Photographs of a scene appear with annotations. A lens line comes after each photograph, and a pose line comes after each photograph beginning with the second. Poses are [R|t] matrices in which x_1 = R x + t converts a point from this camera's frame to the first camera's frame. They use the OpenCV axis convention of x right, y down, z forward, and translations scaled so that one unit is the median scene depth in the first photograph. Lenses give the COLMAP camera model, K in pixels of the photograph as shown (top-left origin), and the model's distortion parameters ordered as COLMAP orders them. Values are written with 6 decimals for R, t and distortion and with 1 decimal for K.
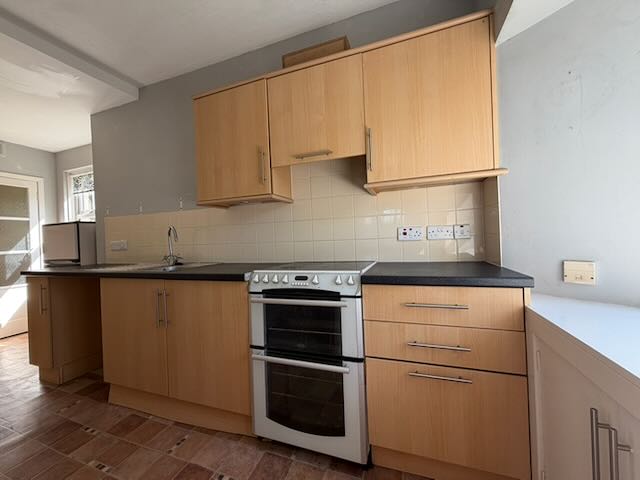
lens RADIAL K [[252.3, 0, 320.9], [0, 252.3, 248.8], [0, 0, 1]] dist [-0.011721, -0.000073]
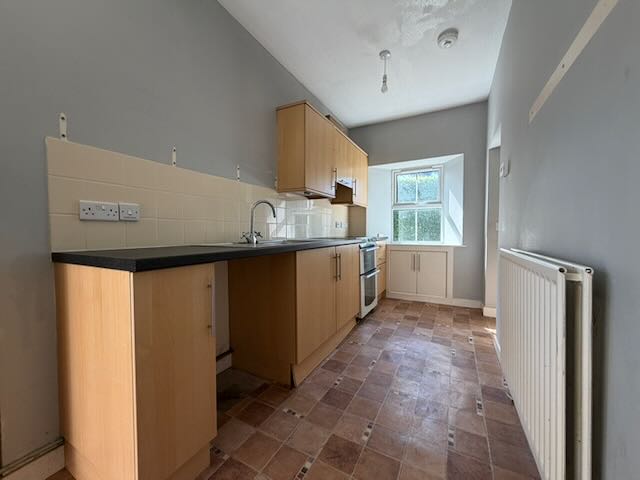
lens RADIAL K [[256.7, 0, 317.4], [0, 256.7, 239.4], [0, 0, 1]] dist [0.001560, 0.000036]
pose [[0.160297, 0.002026, 0.987067, -0.683352], [0.024473, 0.999682, -0.006027, 0.030869], [-0.986765, 0.025123, 0.160196, 0.290875]]
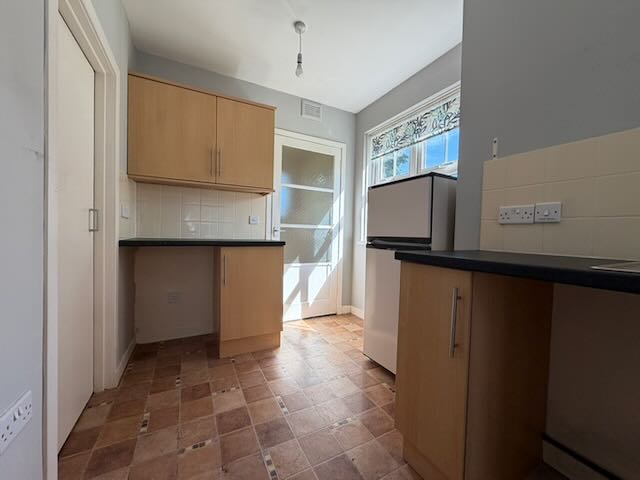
lens RADIAL K [[256.7, 0, 317.4], [0, 256.7, 239.4], [0, 0, 1]] dist [0.001560, 0.000036]
pose [[0.755656, 0.060160, -0.652200, -0.630875], [-0.051079, 0.998153, 0.032890, 0.029192], [0.652974, 0.008460, 0.757333, 0.272403]]
